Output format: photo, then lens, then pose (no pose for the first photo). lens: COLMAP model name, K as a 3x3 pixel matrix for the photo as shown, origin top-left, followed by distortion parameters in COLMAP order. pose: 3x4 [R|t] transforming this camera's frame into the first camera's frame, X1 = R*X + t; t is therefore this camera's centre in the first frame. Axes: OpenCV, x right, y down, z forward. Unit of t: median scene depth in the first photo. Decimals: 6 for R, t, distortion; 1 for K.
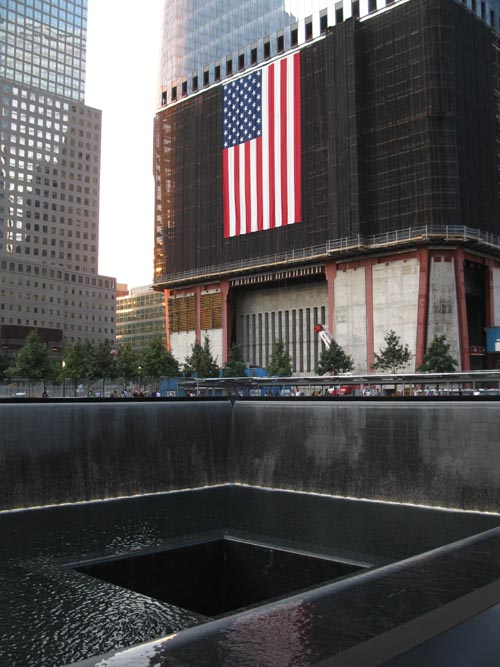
lens RADIAL K [[710.8, 0, 251.3], [0, 710.8, 347.9], [0, 0, 1]] dist [-0.208575, 0.244142]
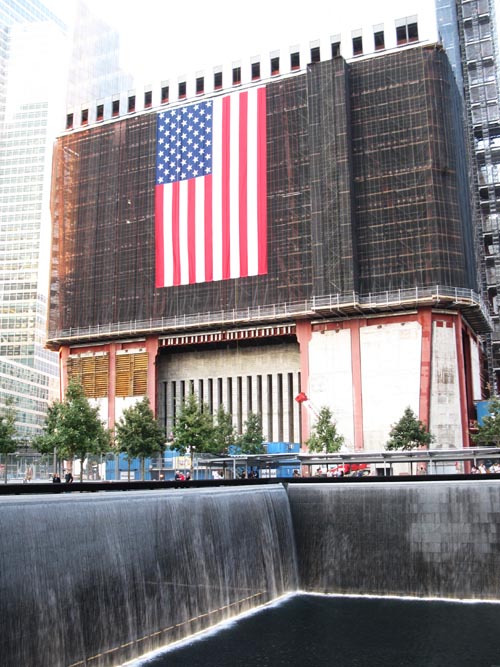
lens RADIAL K [[712.6, 0, 252.2], [0, 712.6, 352.0], [0, 0, 1]] dist [-0.200930, 0.219526]
pose [[0.937573, 0.052247, 0.343842, -0.232015], [-0.014833, 0.993759, -0.110556, 0.012476], [-0.347472, 0.098554, 0.932497, 0.194371]]
